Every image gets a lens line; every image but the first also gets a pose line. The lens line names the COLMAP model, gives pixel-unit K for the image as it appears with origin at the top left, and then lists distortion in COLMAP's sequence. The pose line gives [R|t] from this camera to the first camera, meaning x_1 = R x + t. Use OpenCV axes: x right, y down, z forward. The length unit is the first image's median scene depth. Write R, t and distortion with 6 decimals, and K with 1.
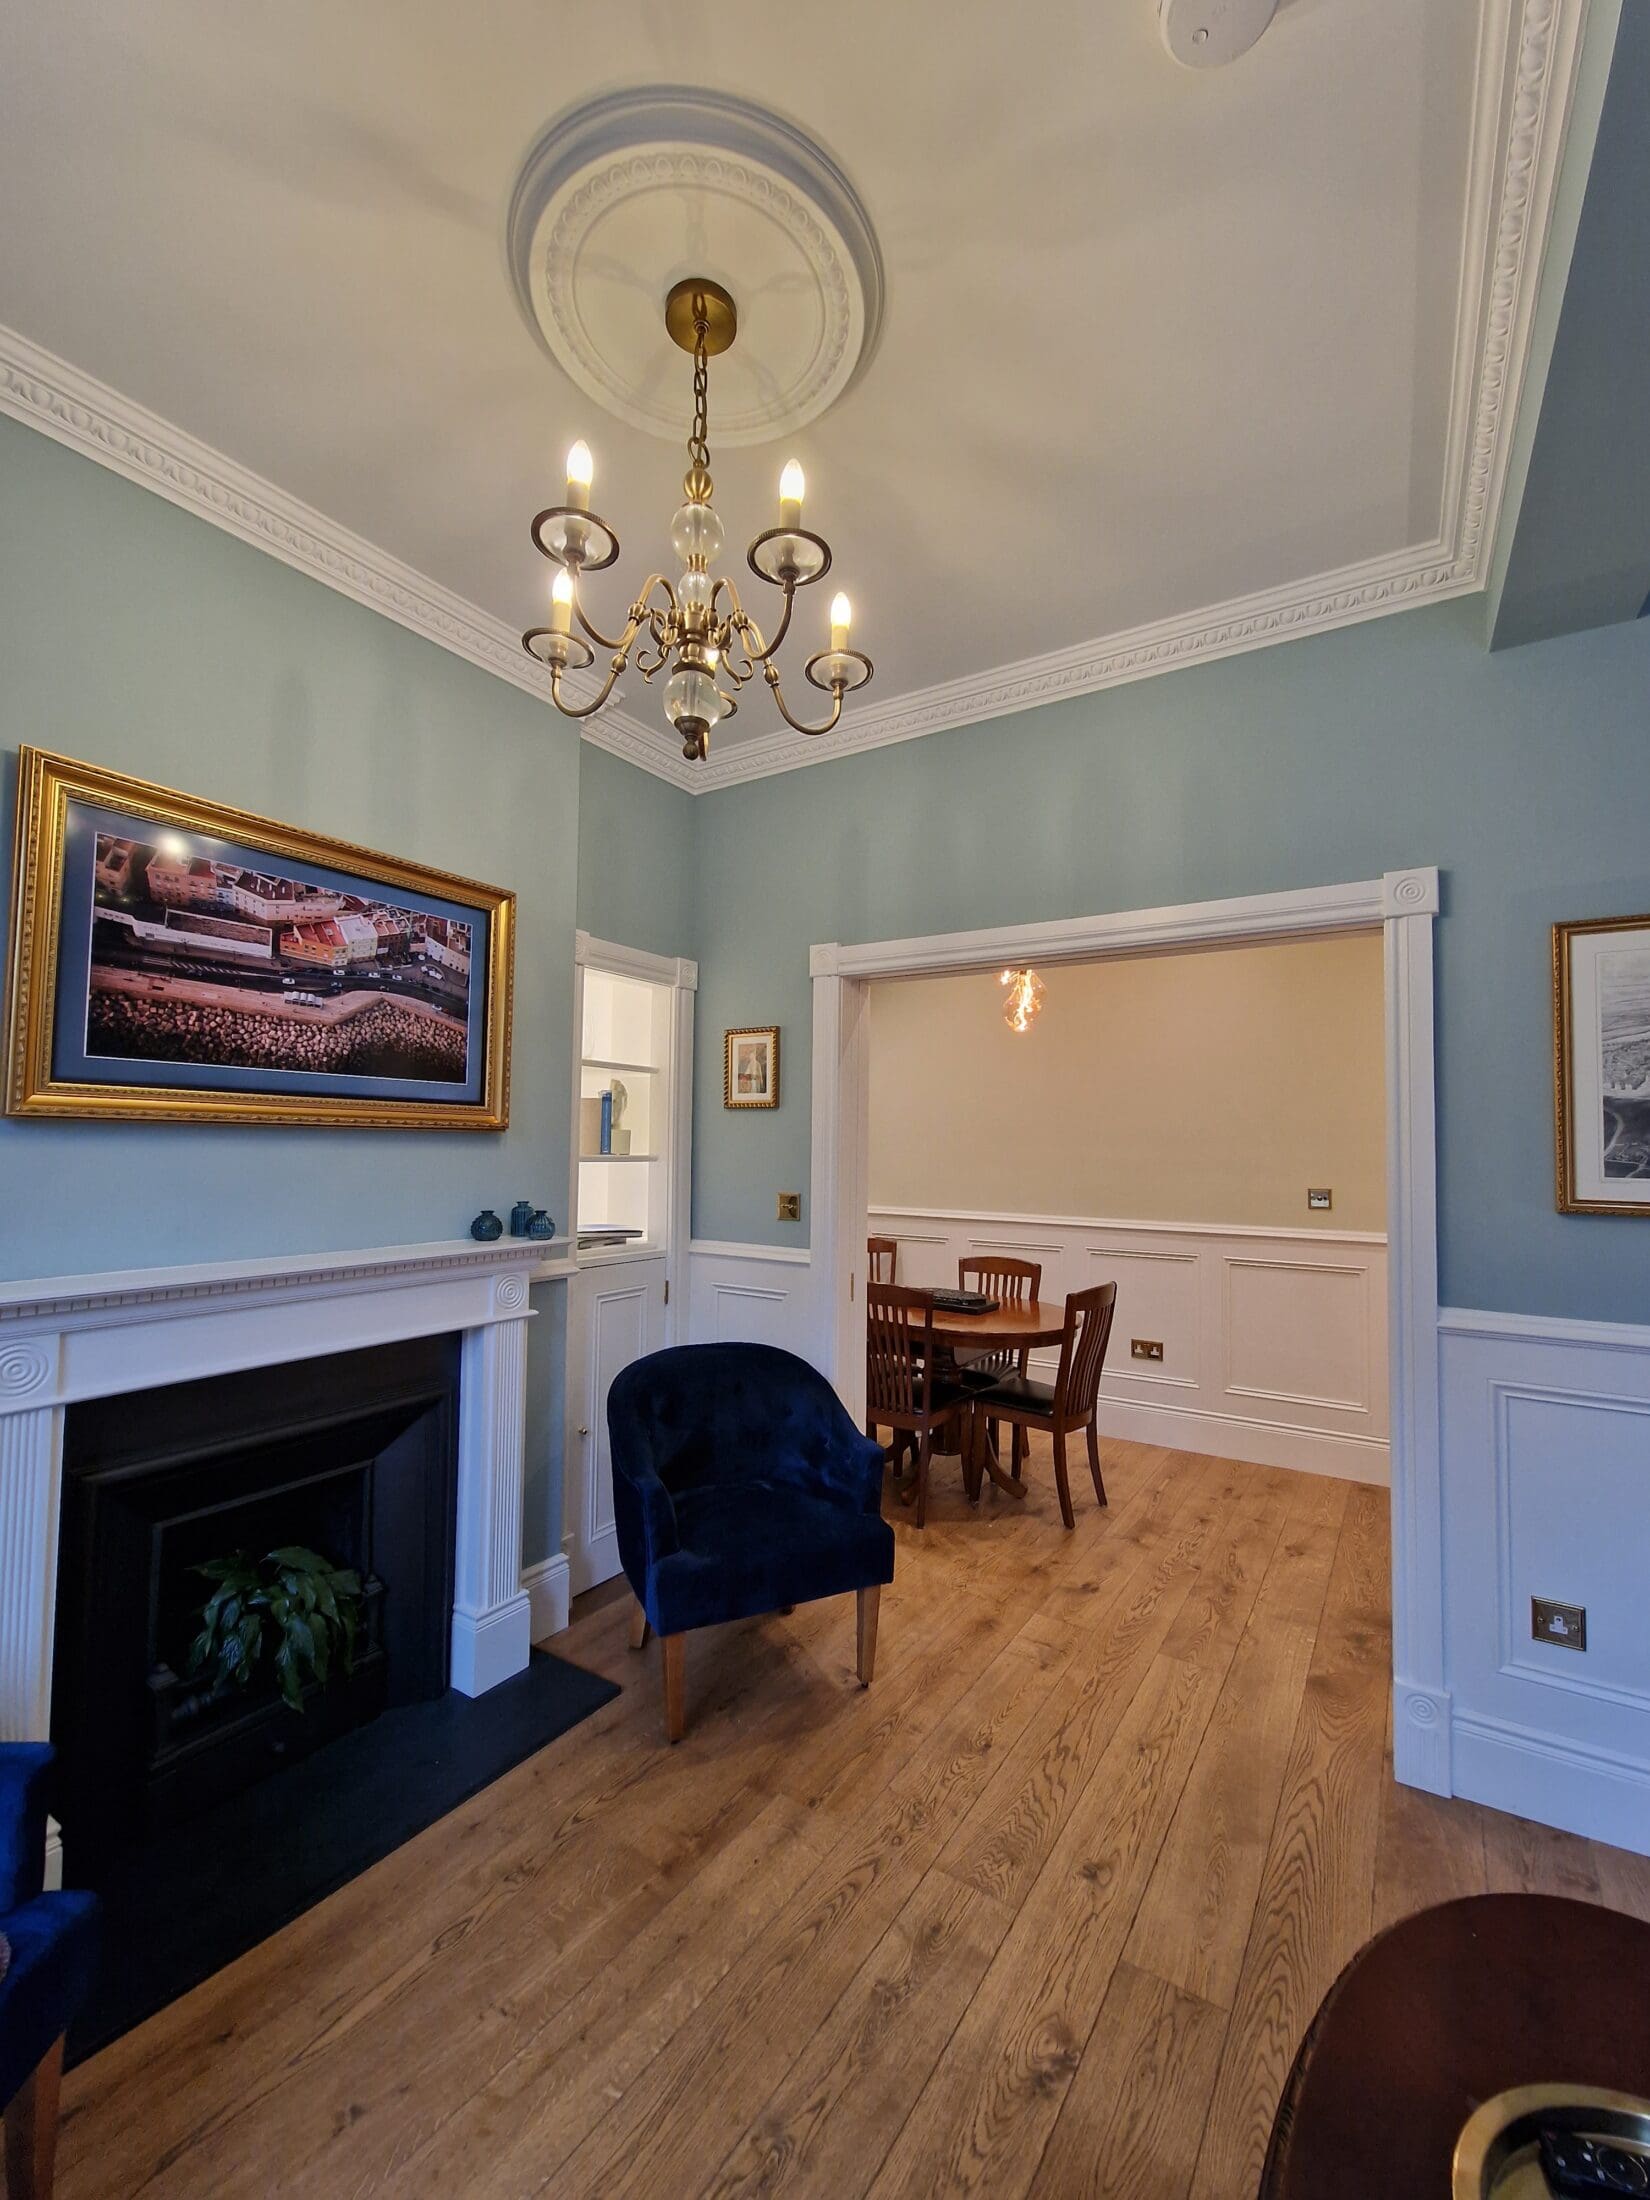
lens RADIAL K [[908.3, 0, 806.5], [0, 908.3, 1107.6], [0, 0, 1]] dist [-0.001486, 0.000001]
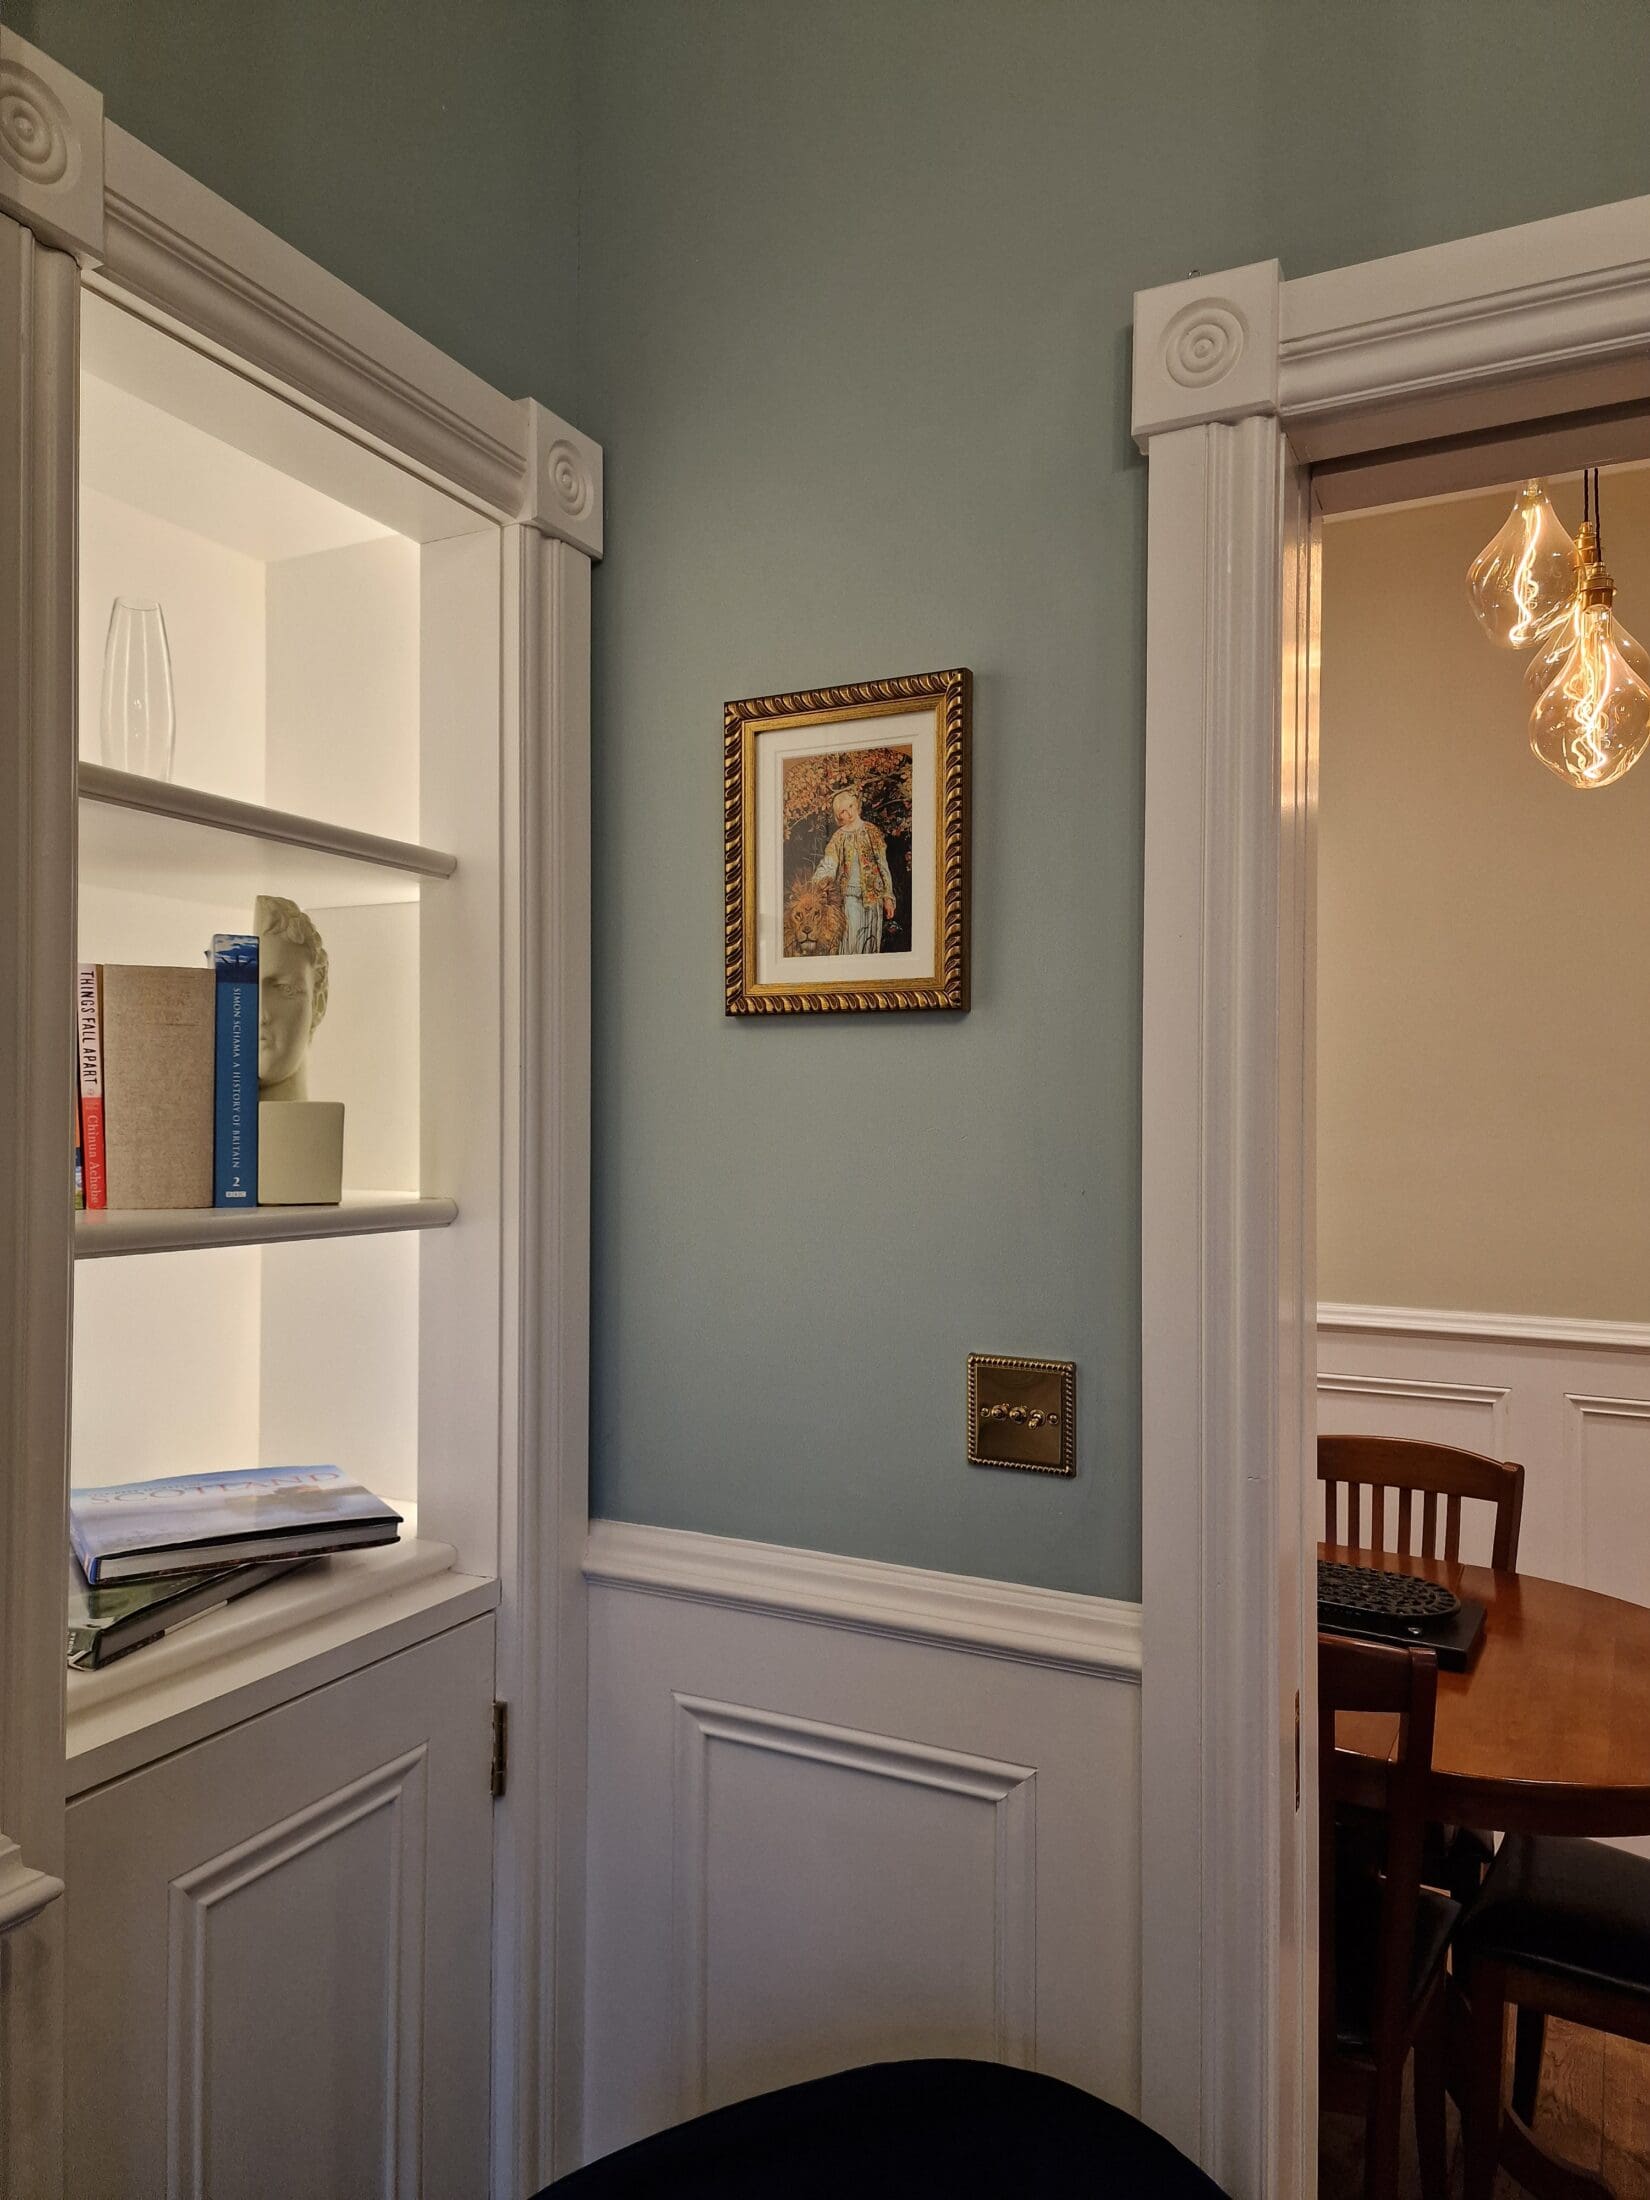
lens RADIAL K [[1467.2, 0, 829.2], [0, 1467.2, 1104.1], [0, 0, 1]] dist [0.061810, -0.045739]
pose [[0.992957, -0.009076, 0.118127, -0.112564], [0.005284, 0.999462, 0.032377, 0.012373], [-0.118357, -0.031524, 0.992471, 0.598141]]
